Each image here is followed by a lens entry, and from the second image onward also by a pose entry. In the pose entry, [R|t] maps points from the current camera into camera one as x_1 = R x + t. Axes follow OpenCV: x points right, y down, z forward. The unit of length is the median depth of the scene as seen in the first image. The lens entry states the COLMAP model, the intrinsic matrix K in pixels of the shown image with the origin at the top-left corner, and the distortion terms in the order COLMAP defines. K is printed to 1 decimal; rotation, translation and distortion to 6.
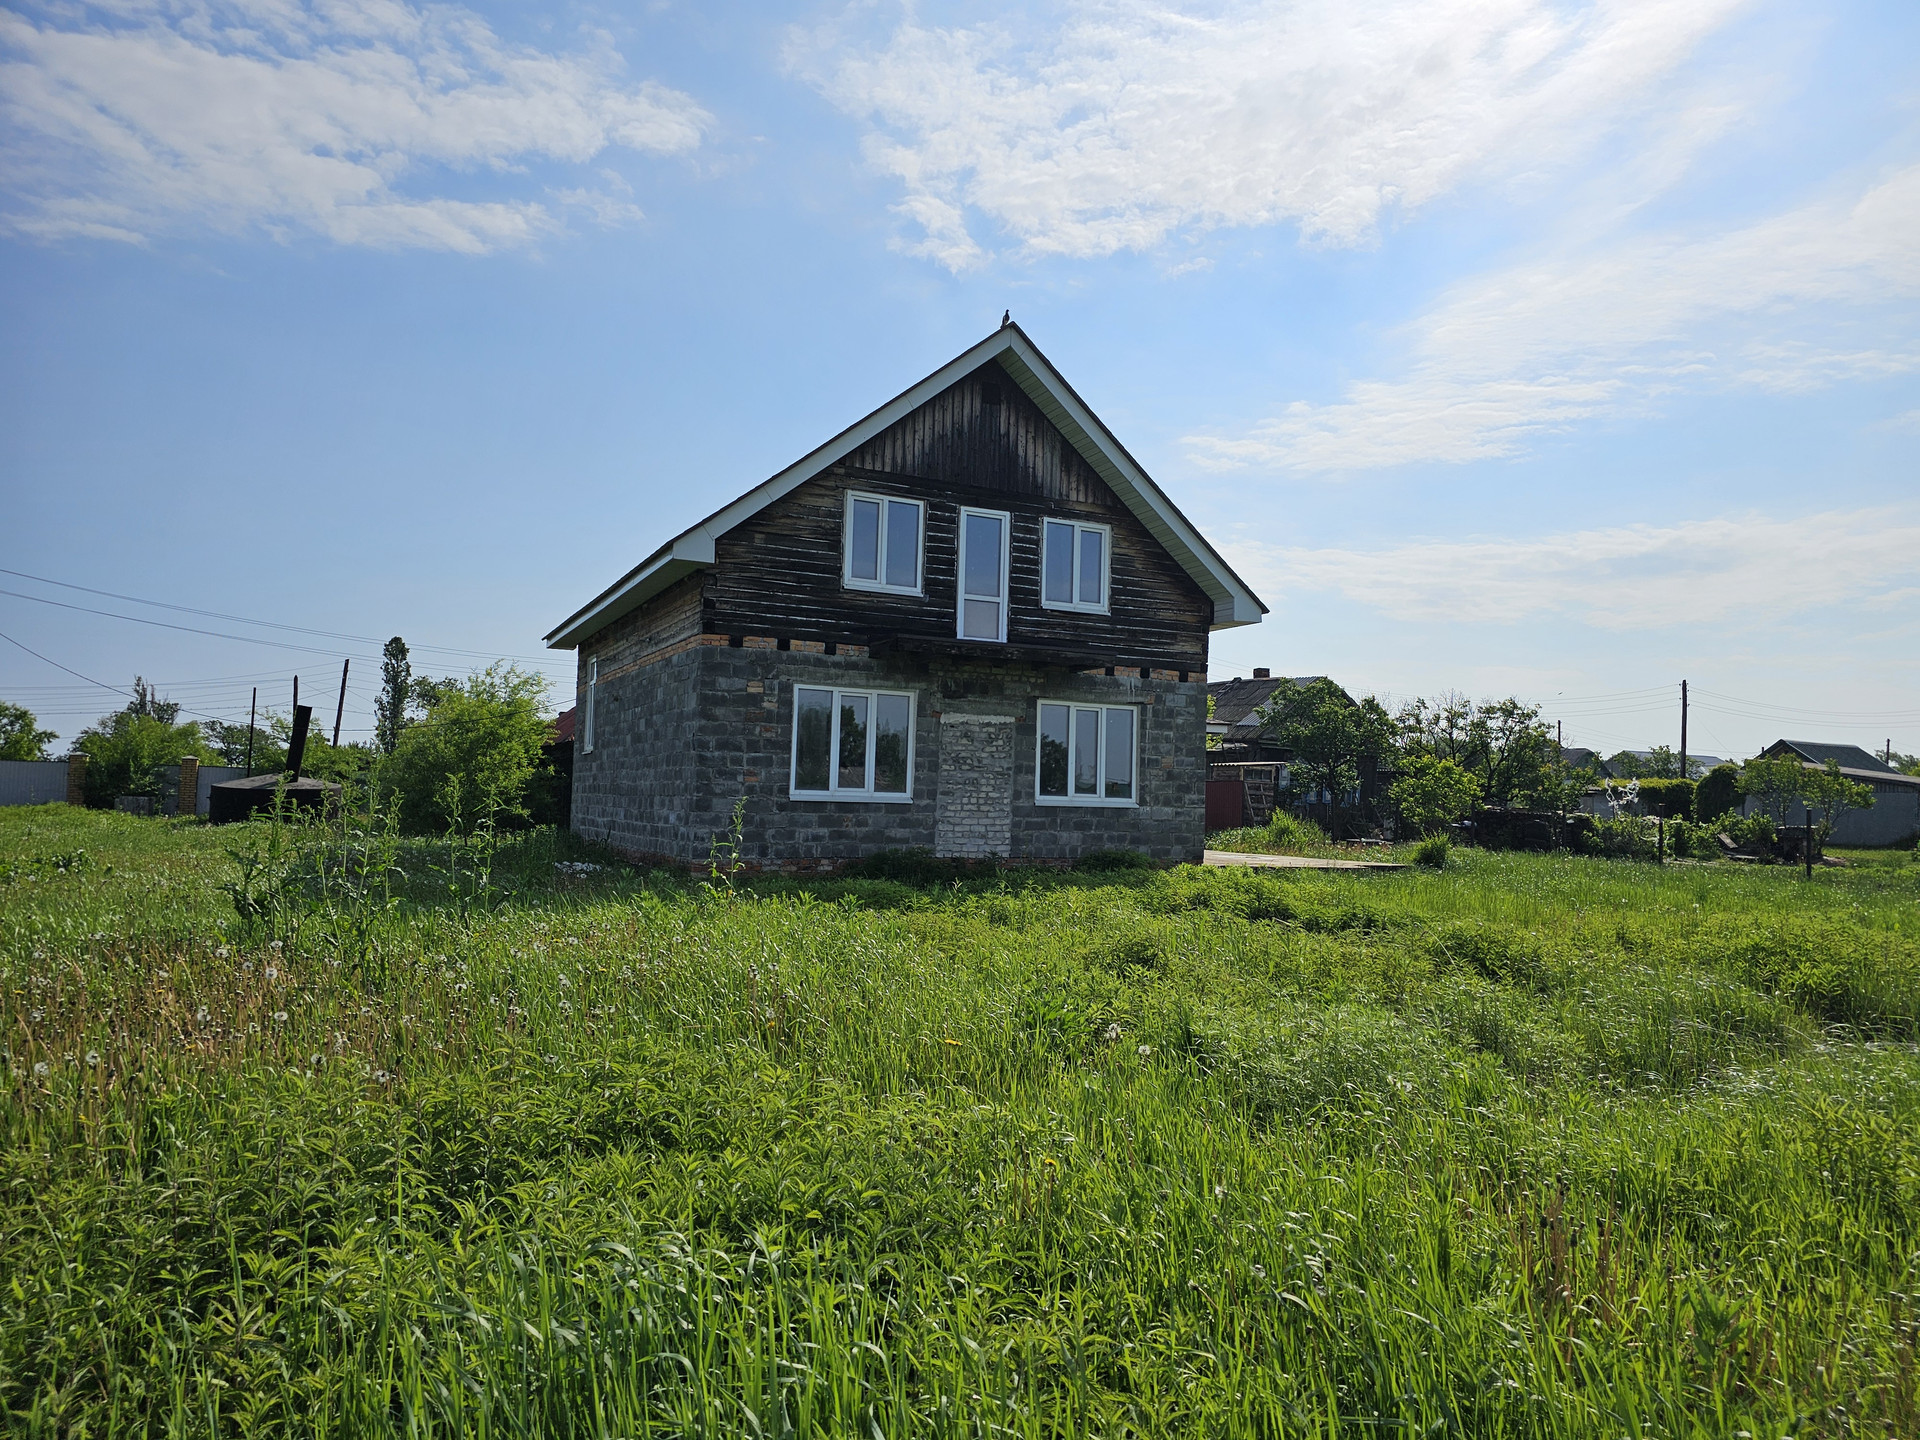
lens RADIAL K [[1305.6, 0, 921.2], [0, 1305.6, 716.8], [0, 0, 1]] dist [0.062660, -0.061139]
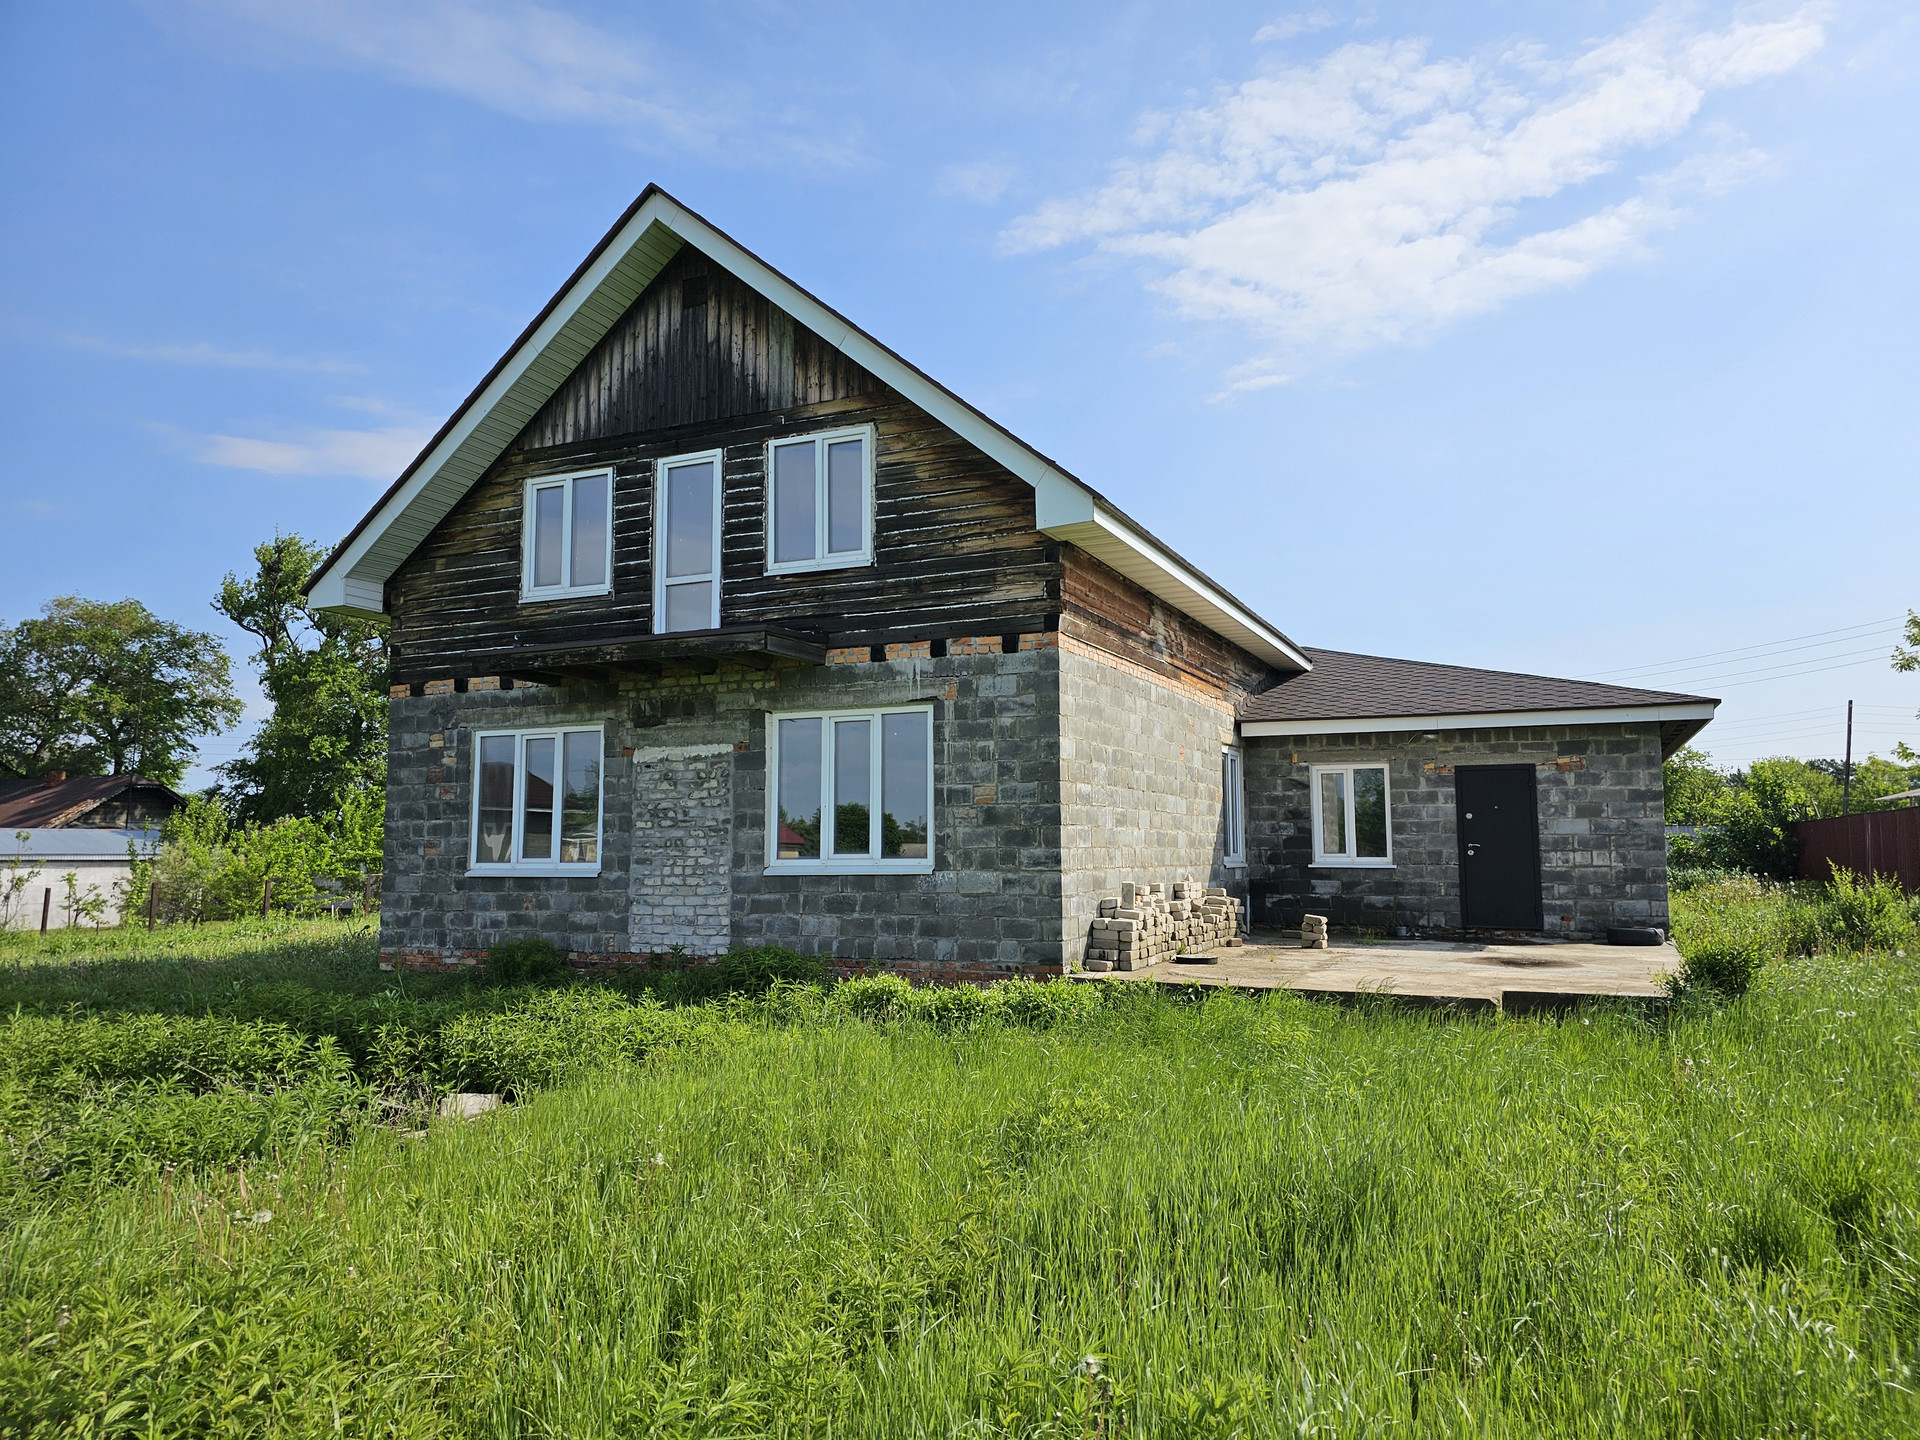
lens RADIAL K [[1305.6, 0, 921.2], [0, 1305.6, 716.8], [0, 0, 1]] dist [0.062660, -0.061139]
pose [[0.632951, -0.111240, -0.766158, 0.654967], [0.071009, 0.993793, -0.085629, 0.051273], [0.770928, -0.000205, 0.636922, 0.648353]]
